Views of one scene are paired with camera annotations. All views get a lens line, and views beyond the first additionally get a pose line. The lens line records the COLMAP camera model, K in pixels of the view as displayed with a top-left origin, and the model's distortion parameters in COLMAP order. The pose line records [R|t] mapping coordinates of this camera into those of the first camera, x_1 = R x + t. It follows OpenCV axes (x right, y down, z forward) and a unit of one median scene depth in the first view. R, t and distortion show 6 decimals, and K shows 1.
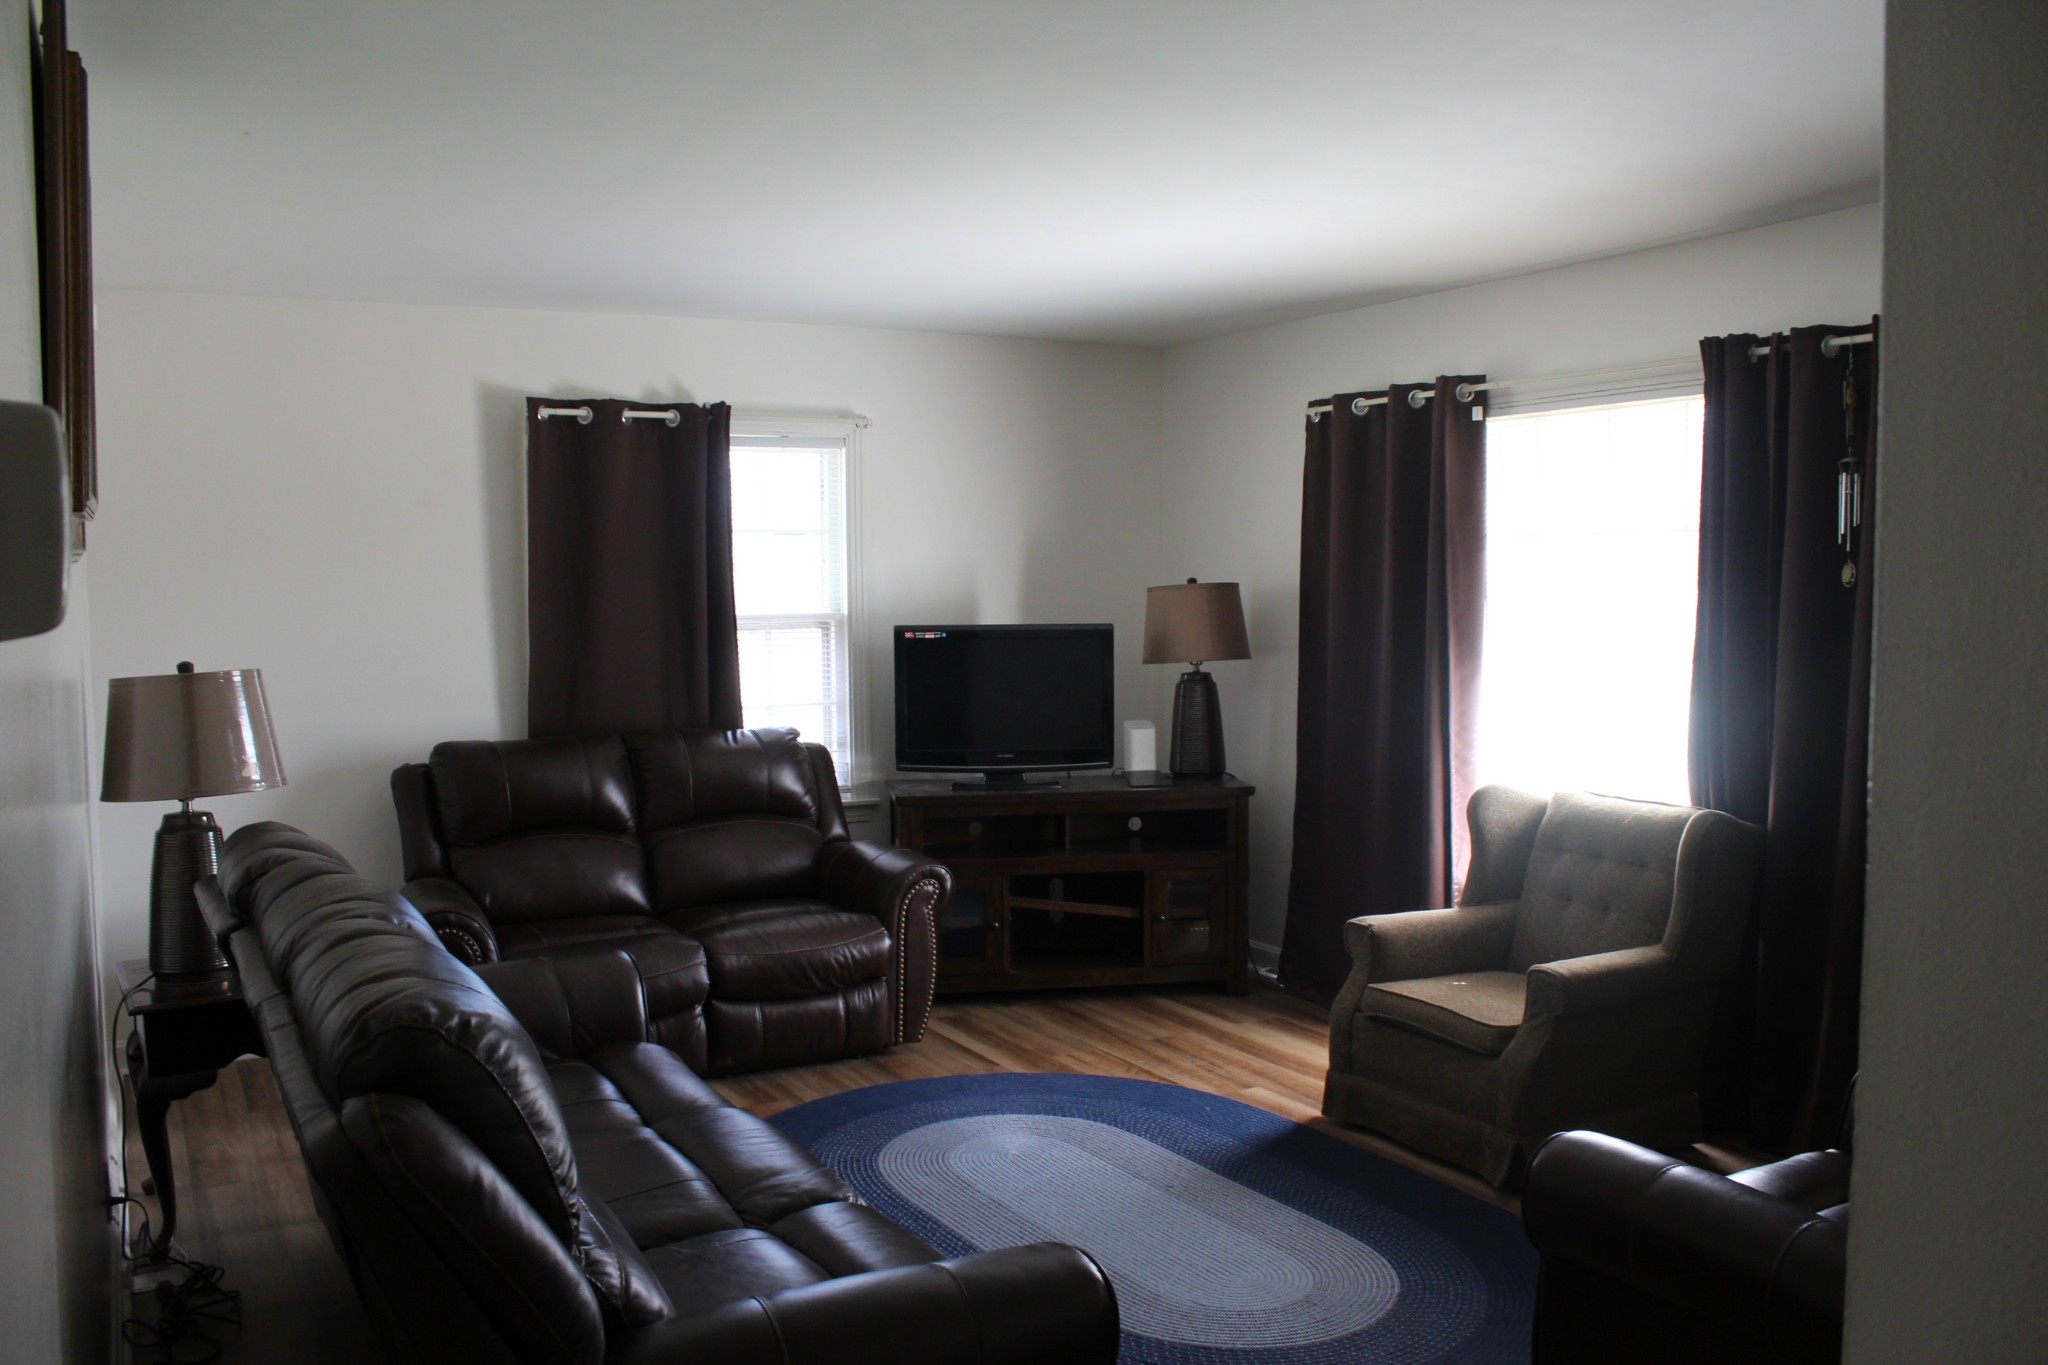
lens RADIAL K [[1908.2, 0, 1024.0], [0, 1908.2, 682.5], [0, 0, 1]] dist [-0.000635, 0.001163]
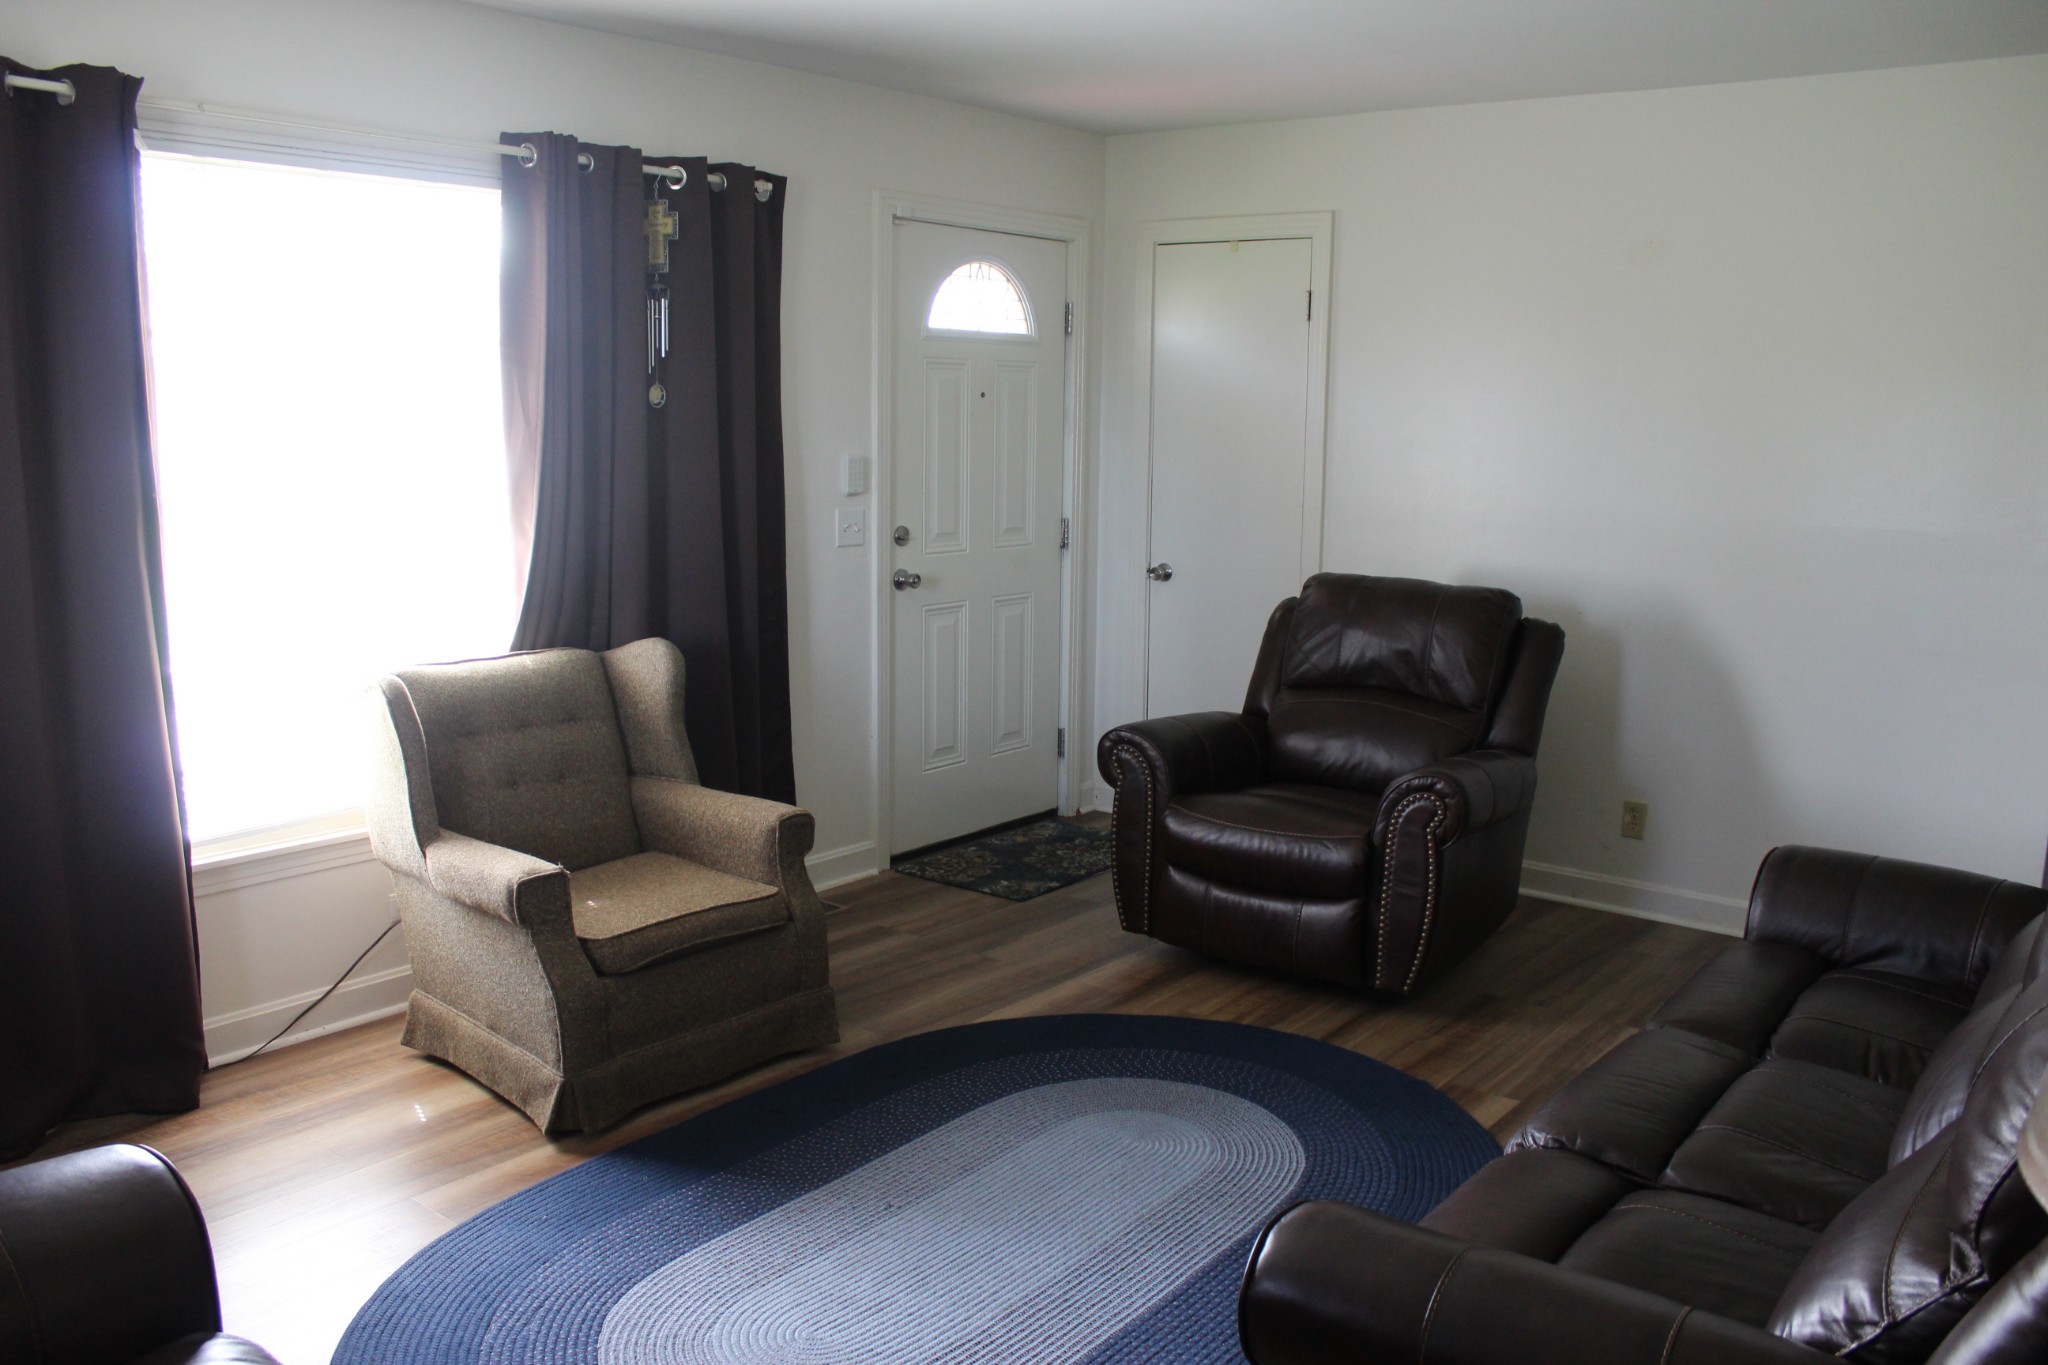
lens RADIAL K [[1773.7, 0, 1024.0], [0, 1773.7, 682.5], [0, 0, 1]] dist [0.007038, 0.012912]
pose [[-0.379946, -0.150026, 0.912761, -0.455514], [0.044313, 0.982675, 0.179963, -0.055417], [-0.923946, 0.108824, -0.366716, 0.962024]]
